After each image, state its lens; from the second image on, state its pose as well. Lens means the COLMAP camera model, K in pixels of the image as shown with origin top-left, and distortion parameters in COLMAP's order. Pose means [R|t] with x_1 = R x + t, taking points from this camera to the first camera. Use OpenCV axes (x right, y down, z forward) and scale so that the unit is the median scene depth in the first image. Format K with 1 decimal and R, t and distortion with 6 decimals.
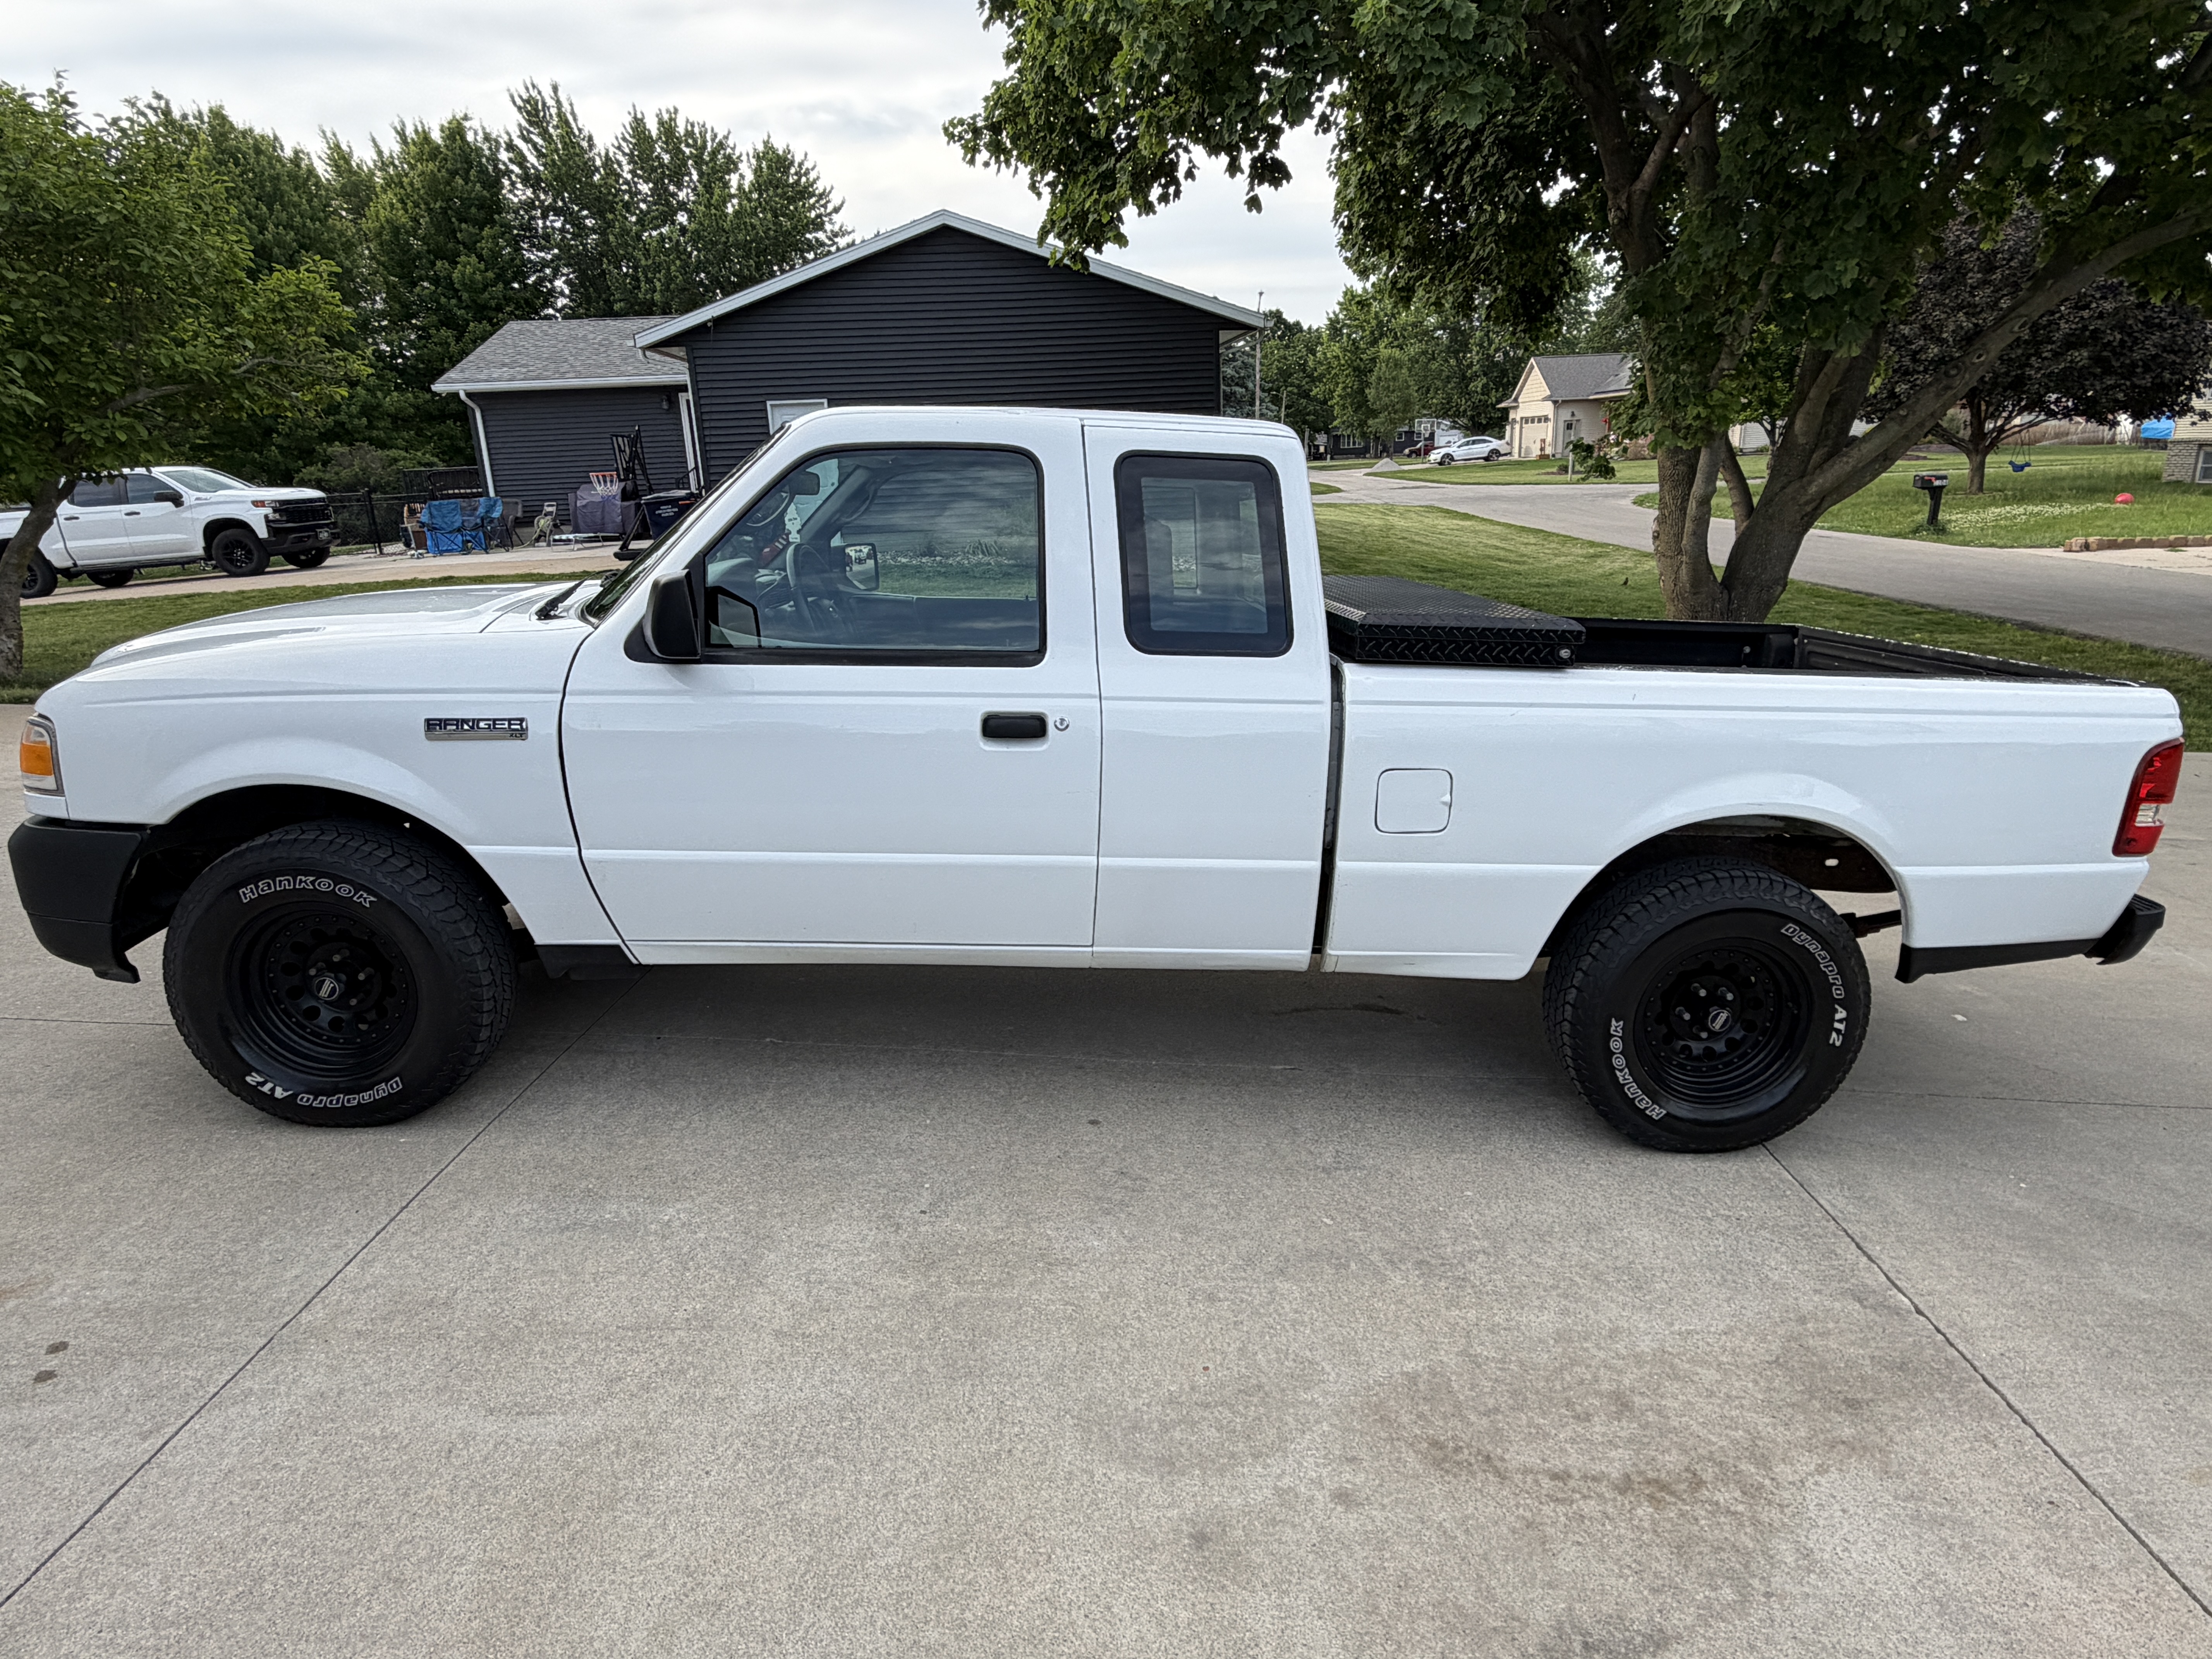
lens RADIAL K [[1226.6, 0, 1102.1], [0, 1226.6, 825.5], [0, 0, 1]] dist [0.001845, -0.000638]
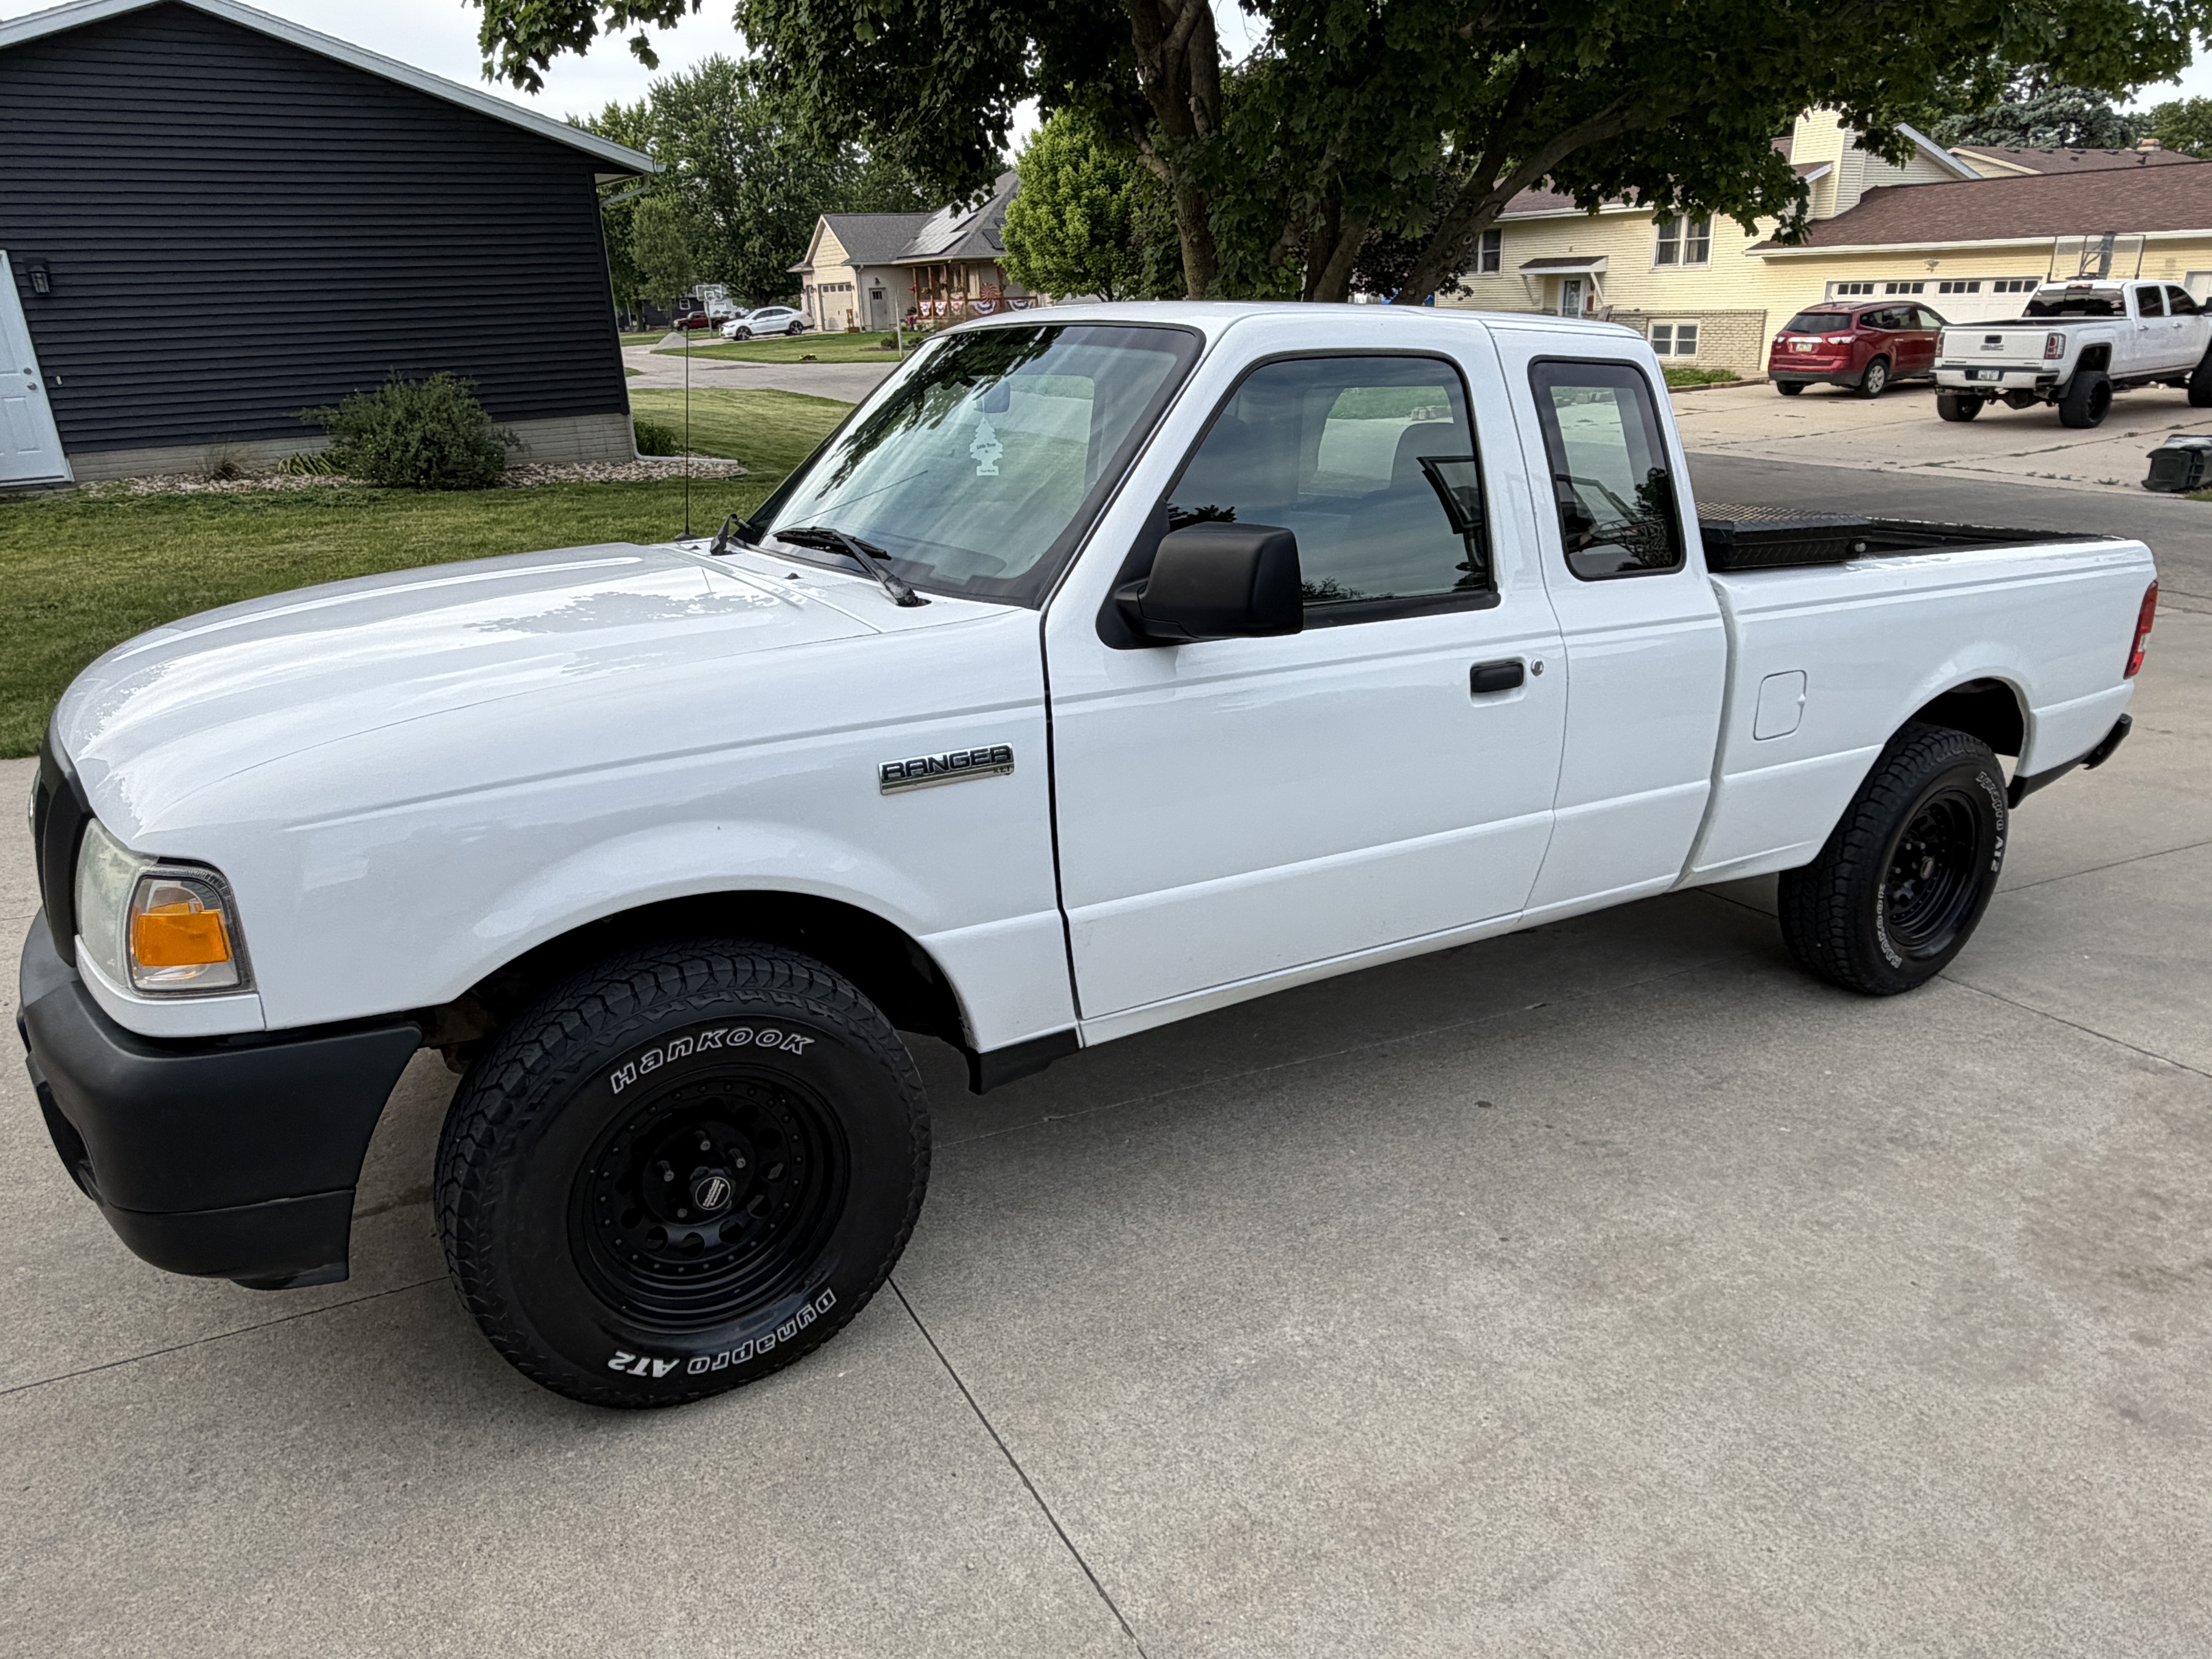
lens RADIAL K [[1432.0, 0, 1096.1], [0, 1432.0, 829.1], [0, 0, 1]] dist [-0.005438, 0.005742]
pose [[0.869598, -0.165155, 0.465321, -0.316238], [0.144419, 0.986264, 0.080160, -0.037545], [-0.472168, -0.002506, 0.881505, 0.090903]]
